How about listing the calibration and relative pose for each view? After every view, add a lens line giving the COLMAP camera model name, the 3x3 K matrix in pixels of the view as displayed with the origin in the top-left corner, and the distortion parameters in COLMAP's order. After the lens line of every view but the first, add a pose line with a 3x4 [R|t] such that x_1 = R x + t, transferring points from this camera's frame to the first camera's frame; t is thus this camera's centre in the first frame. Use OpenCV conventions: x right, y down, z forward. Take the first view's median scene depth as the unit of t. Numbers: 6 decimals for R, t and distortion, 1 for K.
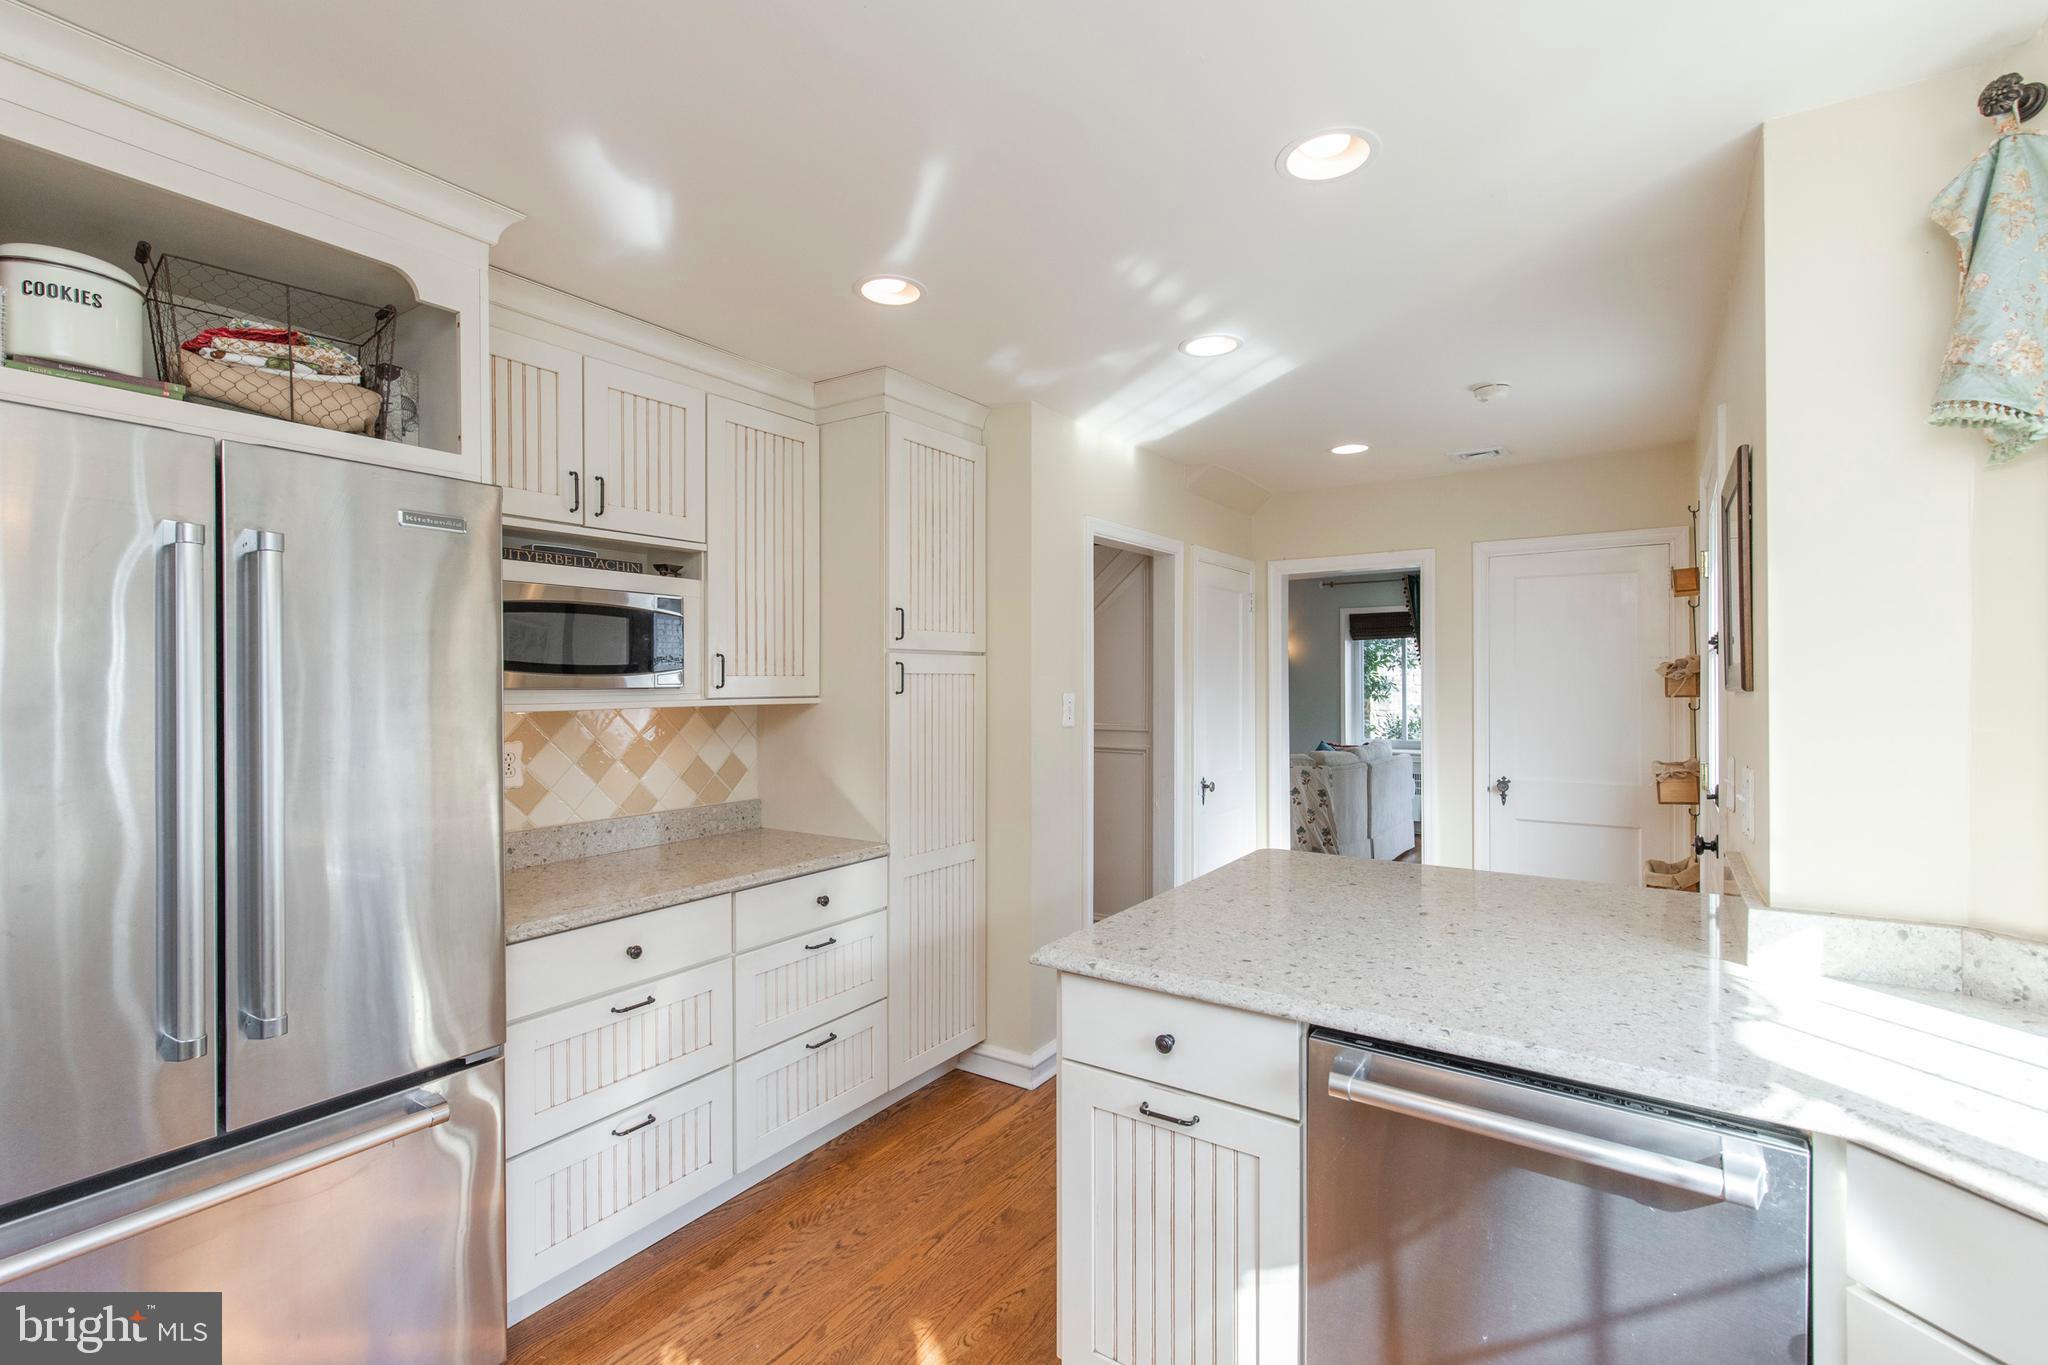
lens RADIAL K [[920.8, 0, 1024.0], [0, 920.8, 682.5], [0, 0, 1]] dist [0.006667, -0.000980]
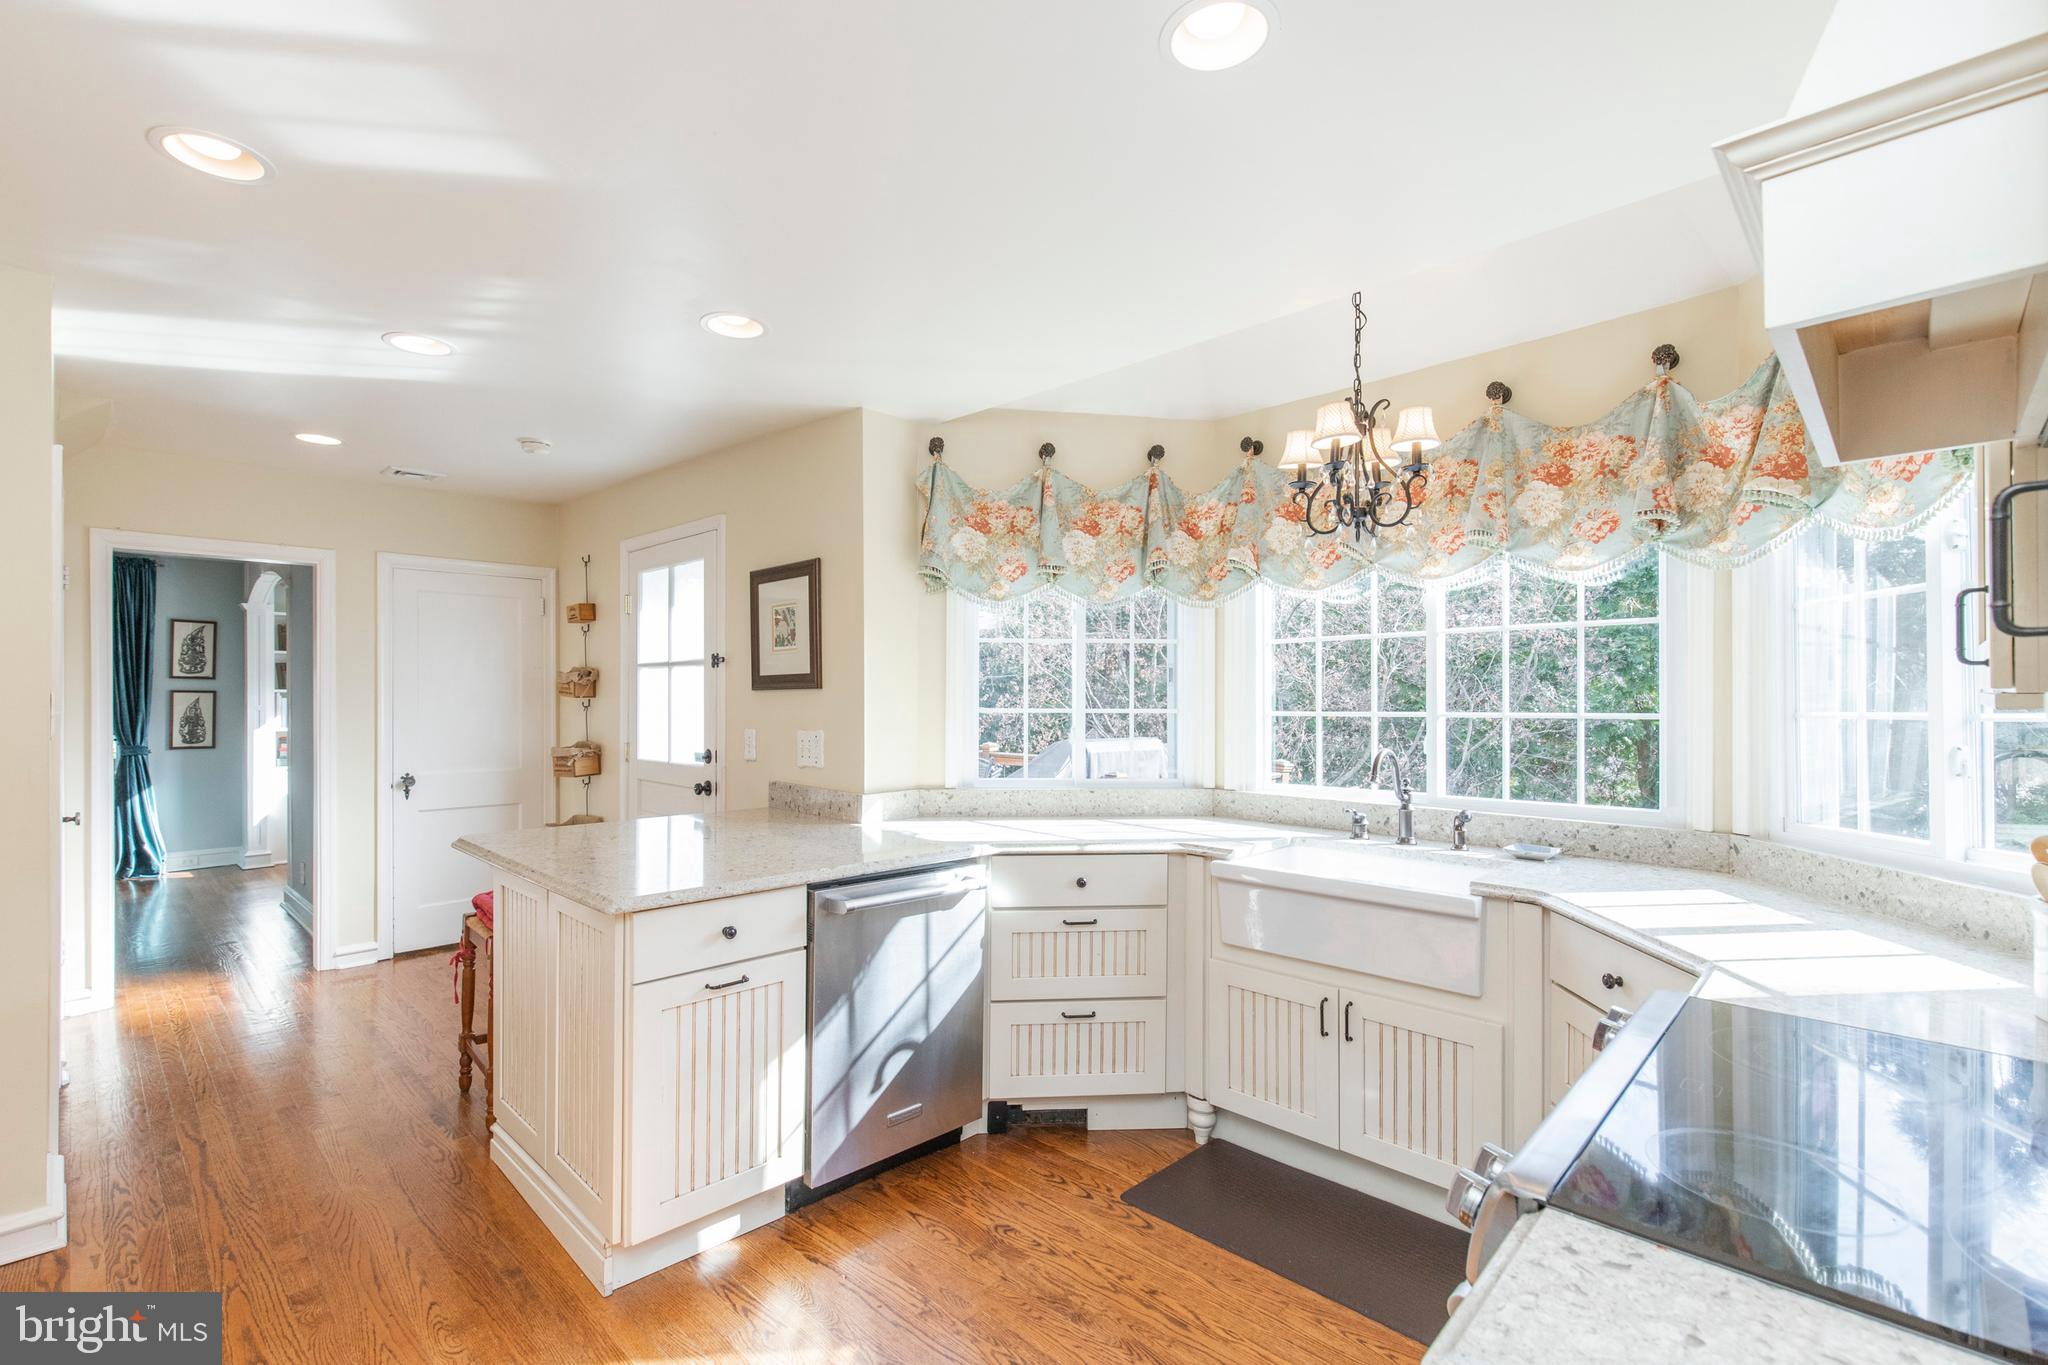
lens RADIAL K [[920.8, 0, 1024.0], [0, 920.8, 682.5], [0, 0, 1]] dist [0.006667, -0.000980]
pose [[0.173414, 0.015281, 0.984730, -1.146777], [-0.003003, 0.999883, -0.014987, 0.030115], [-0.984844, -0.000358, 0.173440, 0.305989]]
